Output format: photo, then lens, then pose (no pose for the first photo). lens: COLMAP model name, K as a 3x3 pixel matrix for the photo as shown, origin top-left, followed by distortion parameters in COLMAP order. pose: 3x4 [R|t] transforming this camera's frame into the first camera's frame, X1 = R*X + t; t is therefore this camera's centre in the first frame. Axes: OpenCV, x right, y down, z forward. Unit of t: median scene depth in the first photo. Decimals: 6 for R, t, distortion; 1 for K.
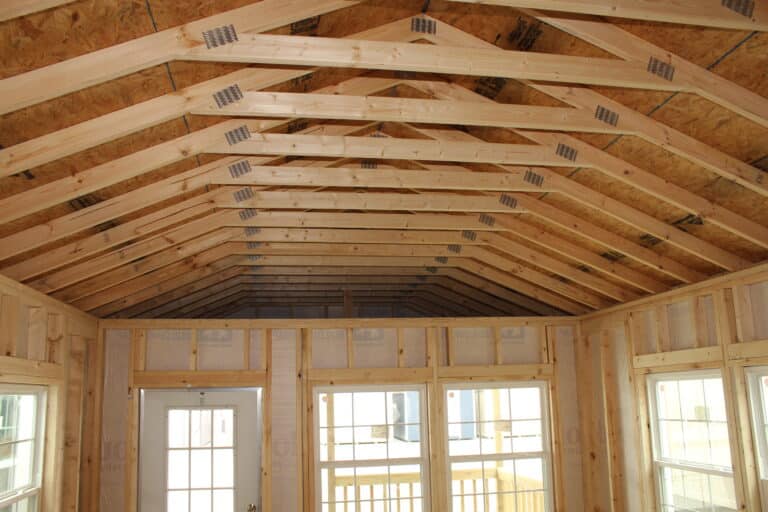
lens RADIAL K [[625.3, 0, 384.2], [0, 625.3, 264.3], [0, 0, 1]] dist [-0.101971, 0.006307]
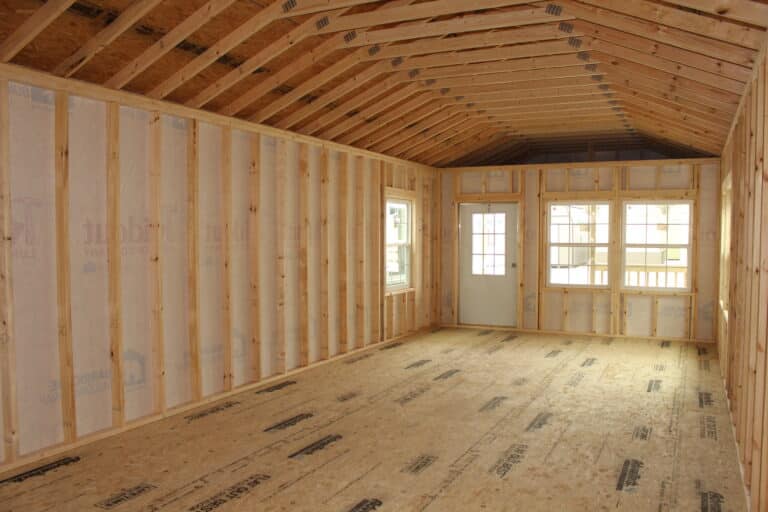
lens RADIAL K [[625.3, 0, 382.2], [0, 625.3, 256.6], [0, 0, 1]] dist [-0.101971, 0.006307]
pose [[0.815314, 0.050207, -0.576838, 0.549321], [0.094425, 0.971368, 0.218009, -0.087007], [0.571267, -0.232214, 0.787229, -0.734065]]
